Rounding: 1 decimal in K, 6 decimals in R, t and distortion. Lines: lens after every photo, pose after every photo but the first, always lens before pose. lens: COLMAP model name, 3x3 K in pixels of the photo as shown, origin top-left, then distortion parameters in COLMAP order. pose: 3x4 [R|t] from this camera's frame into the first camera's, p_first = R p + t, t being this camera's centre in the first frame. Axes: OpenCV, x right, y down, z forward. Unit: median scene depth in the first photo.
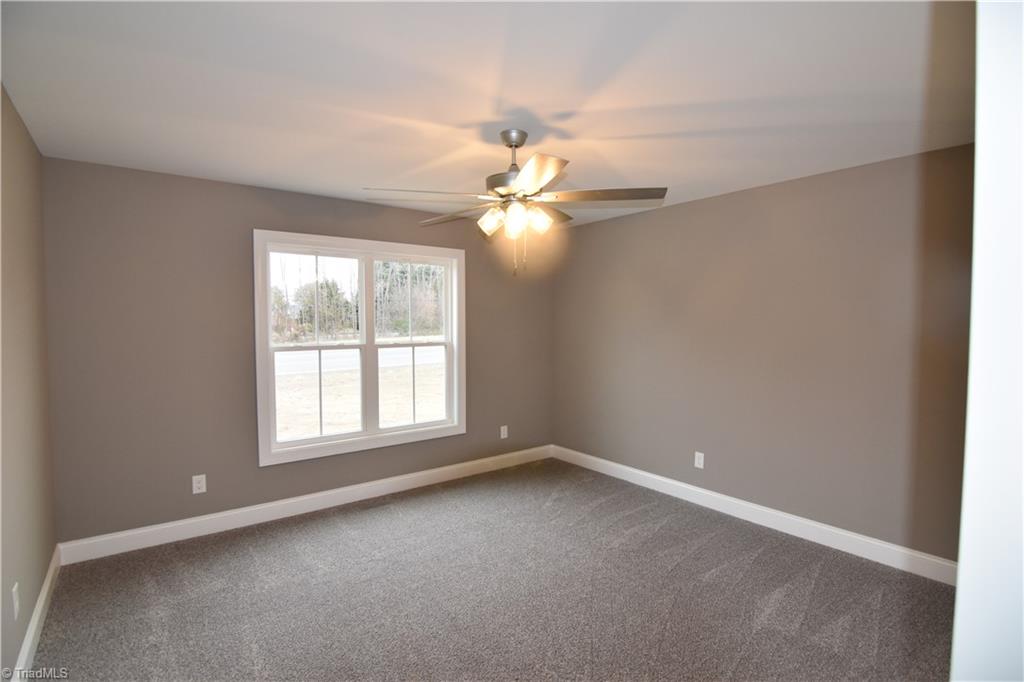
lens RADIAL K [[492.5, 0, 509.0], [0, 492.5, 341.8], [0, 0, 1]] dist [-0.000437, -0.000013]
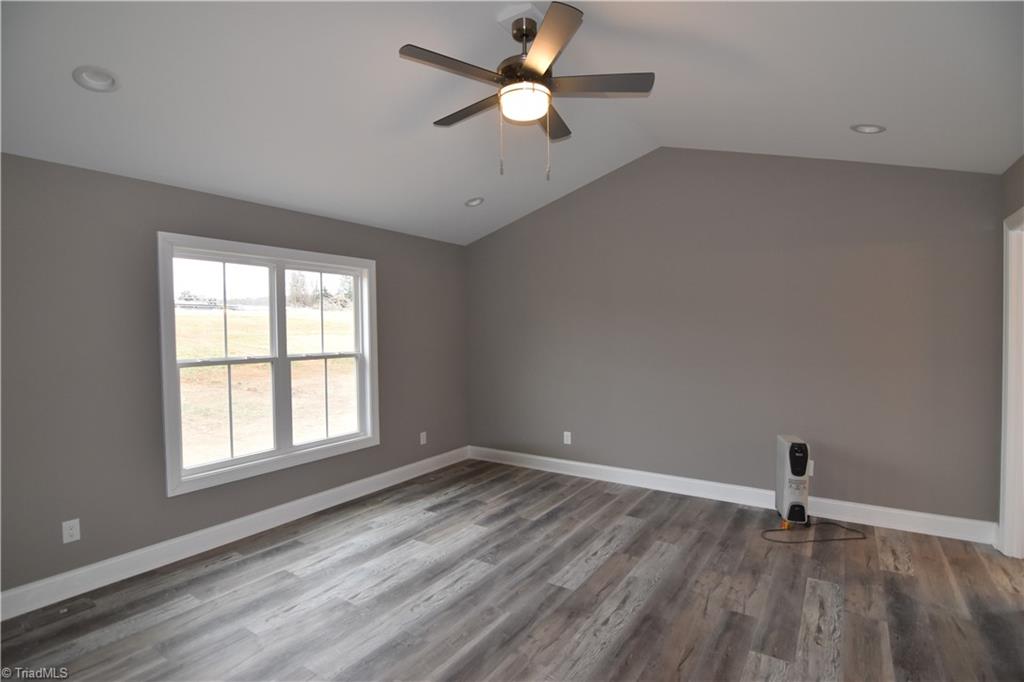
lens RADIAL K [[536.3, 0, 545.4], [0, 536.3, 340.2], [0, 0, 1]] dist [0.024407, -0.000075]
pose [[0.924003, -0.019469, 0.381890, -0.211452], [0.029016, 0.999393, -0.019255, 0.007002], [-0.381283, 0.028873, 0.924007, -0.153317]]
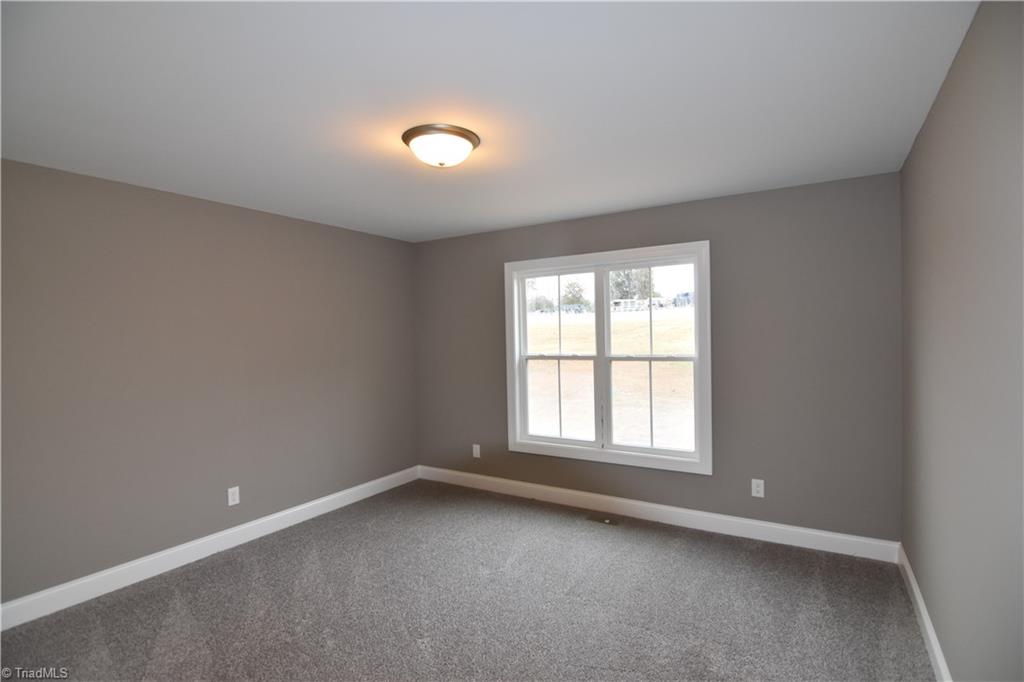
lens RADIAL K [[492.5, 0, 509.0], [0, 492.5, 341.8], [0, 0, 1]] dist [-0.000437, -0.000013]
pose [[0.357328, 0.003106, -0.933974, 0.584463], [-0.022851, 0.999724, -0.005418, -0.014809], [0.933699, 0.023279, 0.357300, 0.467926]]
